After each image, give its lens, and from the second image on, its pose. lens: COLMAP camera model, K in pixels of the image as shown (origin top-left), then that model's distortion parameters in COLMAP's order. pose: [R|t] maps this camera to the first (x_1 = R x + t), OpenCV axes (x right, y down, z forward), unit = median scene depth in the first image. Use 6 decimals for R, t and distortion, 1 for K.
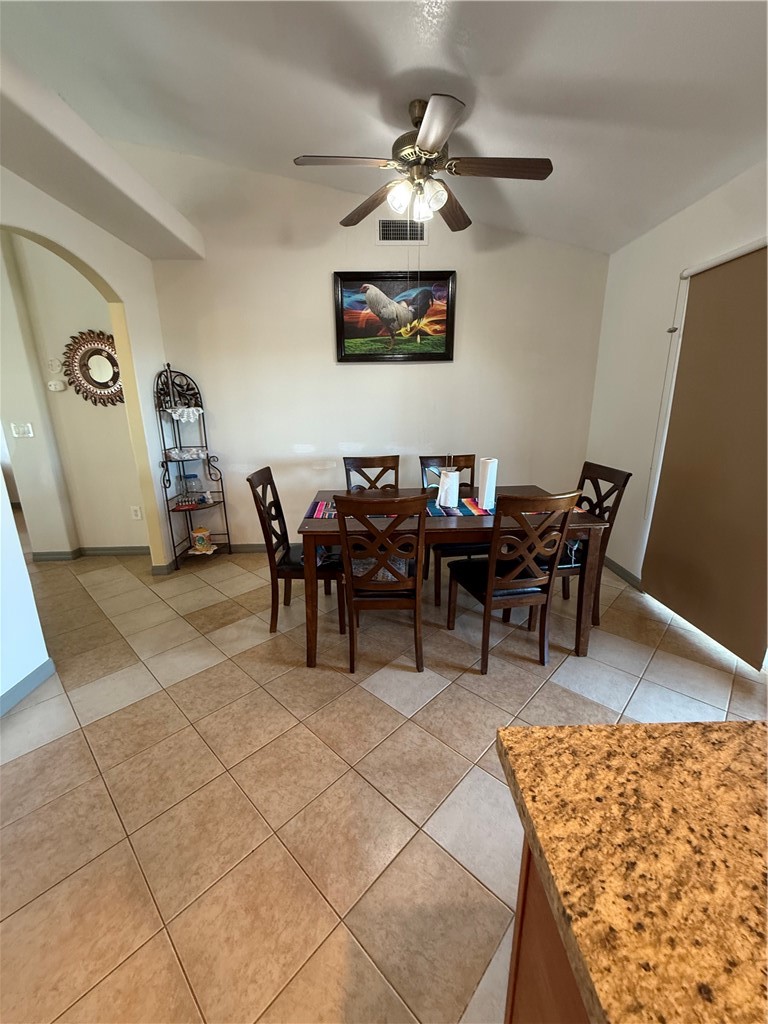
lens RADIAL K [[406.8, 0, 384.0], [0, 406.8, 512.0], [0, 0, 1]] dist [0.001444, 0.000222]
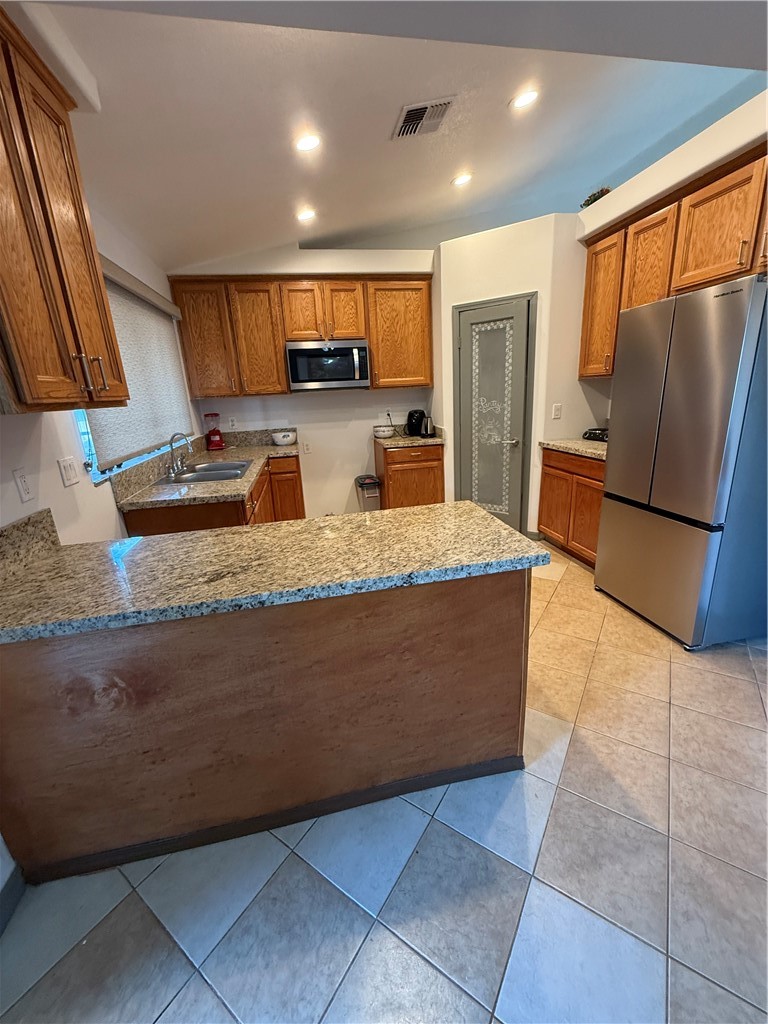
lens RADIAL K [[406.8, 0, 384.0], [0, 406.8, 512.0], [0, 0, 1]] dist [0.001444, 0.000222]
pose [[-0.982746, 0.111151, -0.147839, 1.641054], [0.019123, 0.856070, 0.516506, -0.891985], [0.183971, 0.504767, -0.843424, 2.904483]]
